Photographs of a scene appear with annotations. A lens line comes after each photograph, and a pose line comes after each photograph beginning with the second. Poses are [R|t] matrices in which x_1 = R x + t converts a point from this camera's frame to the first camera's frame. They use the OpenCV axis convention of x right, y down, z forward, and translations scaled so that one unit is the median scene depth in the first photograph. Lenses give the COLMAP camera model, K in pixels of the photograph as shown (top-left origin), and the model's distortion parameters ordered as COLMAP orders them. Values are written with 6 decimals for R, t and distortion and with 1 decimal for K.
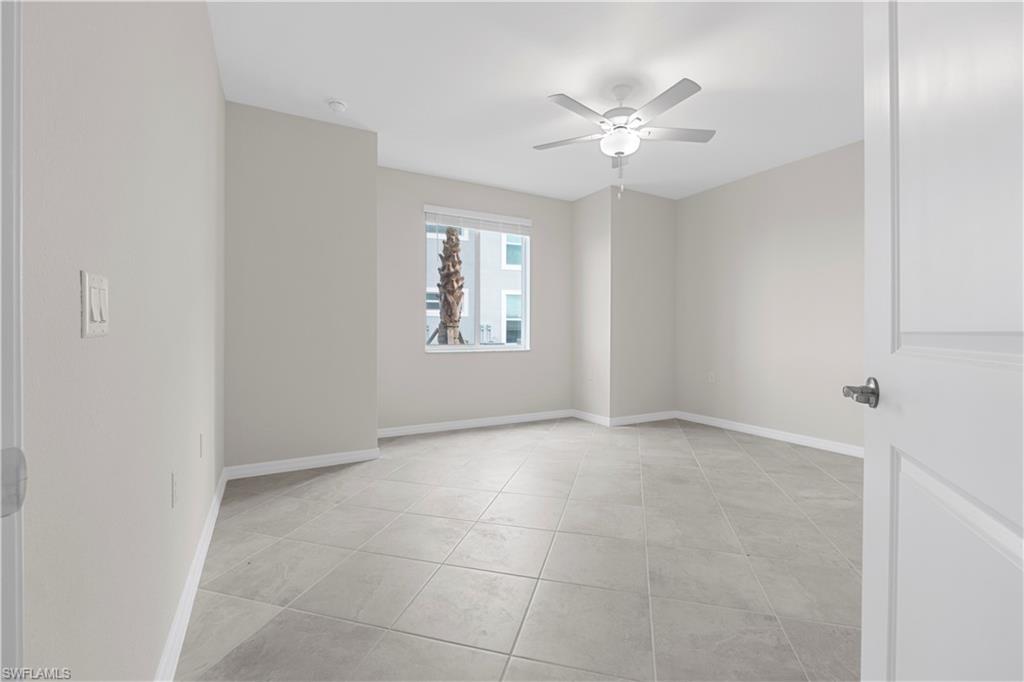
lens RADIAL K [[436.3, 0, 507.6], [0, 436.3, 340.1], [0, 0, 1]] dist [-0.001068, 0.000981]
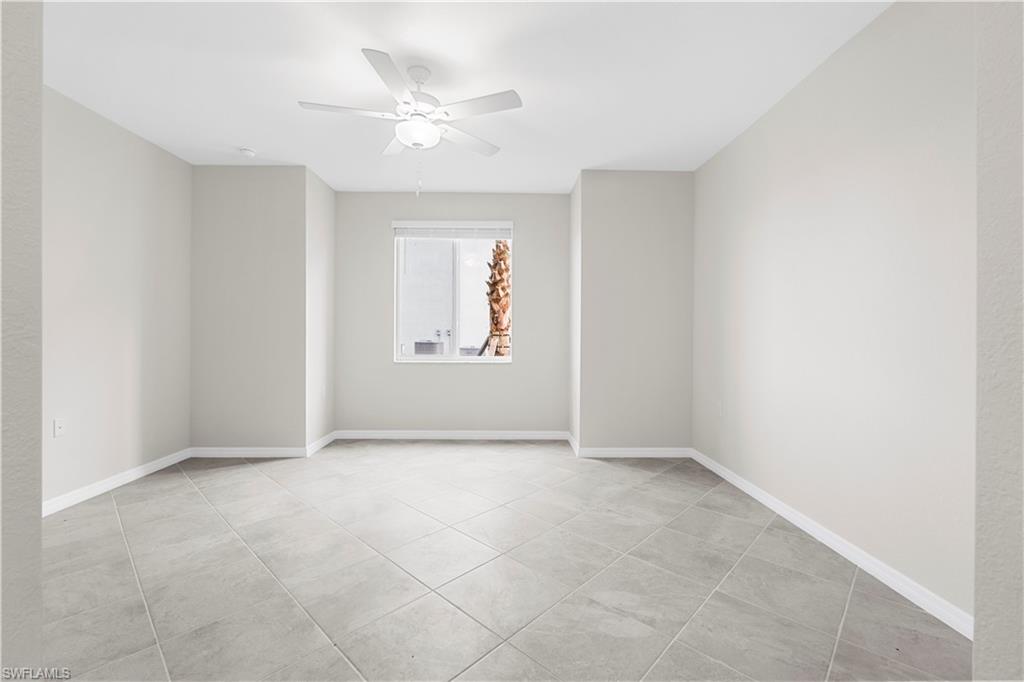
lens RADIAL K [[436.3, 0, 510.1], [0, 436.3, 336.2], [0, 0, 1]] dist [-0.001068, 0.000981]
pose [[0.880790, 0.003323, -0.473495, 0.367778], [-0.012347, 0.999797, -0.015951, -0.013099], [0.473346, 0.019896, 0.880652, 0.141285]]
